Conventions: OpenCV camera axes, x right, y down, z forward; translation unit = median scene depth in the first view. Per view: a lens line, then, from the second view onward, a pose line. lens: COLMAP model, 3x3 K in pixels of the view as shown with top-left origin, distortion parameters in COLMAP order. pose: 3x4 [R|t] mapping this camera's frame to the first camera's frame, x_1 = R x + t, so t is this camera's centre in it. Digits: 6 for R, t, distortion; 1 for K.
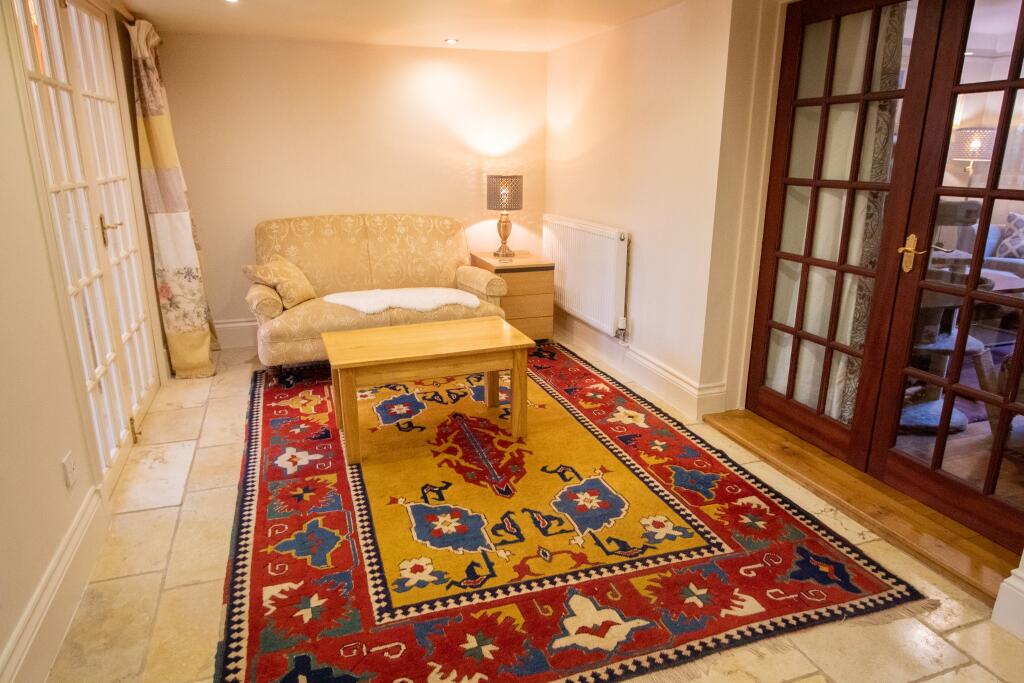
lens RADIAL K [[670.6, 0, 513.3], [0, 670.6, 335.9], [0, 0, 1]] dist [-0.006130, 0.005826]
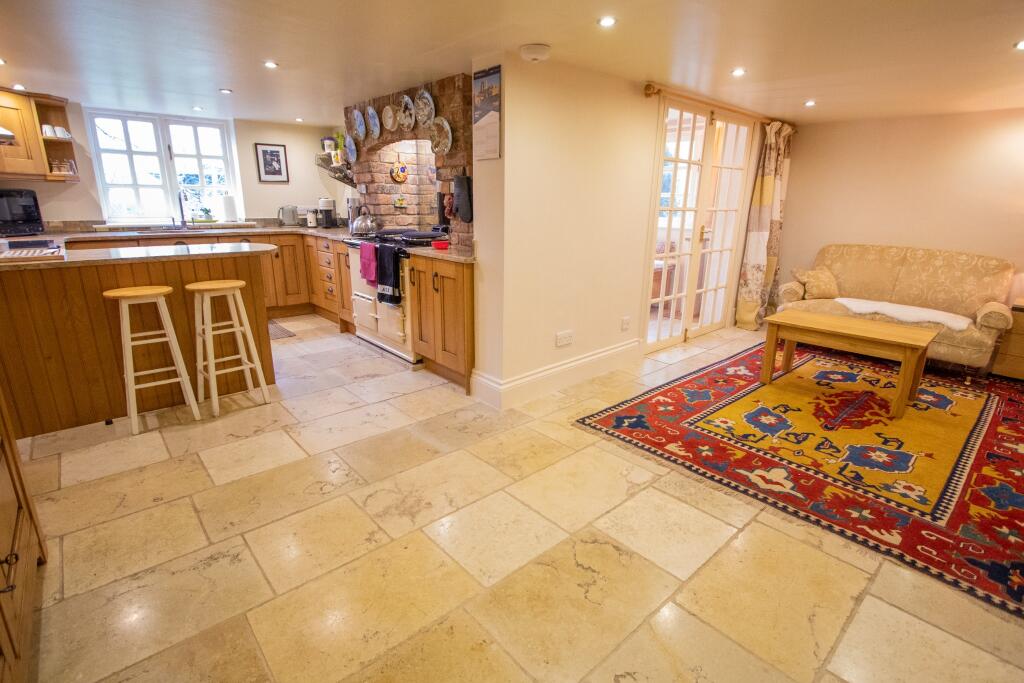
lens RADIAL K [[482.4, 0, 509.9], [0, 482.4, 339.2], [0, 0, 1]] dist [-0.012041, -0.001535]
pose [[0.379079, 0.261864, -0.887540, 0.626853], [-0.260357, 0.950561, 0.169257, 0.057343], [0.887983, 0.166915, 0.428516, -0.090813]]
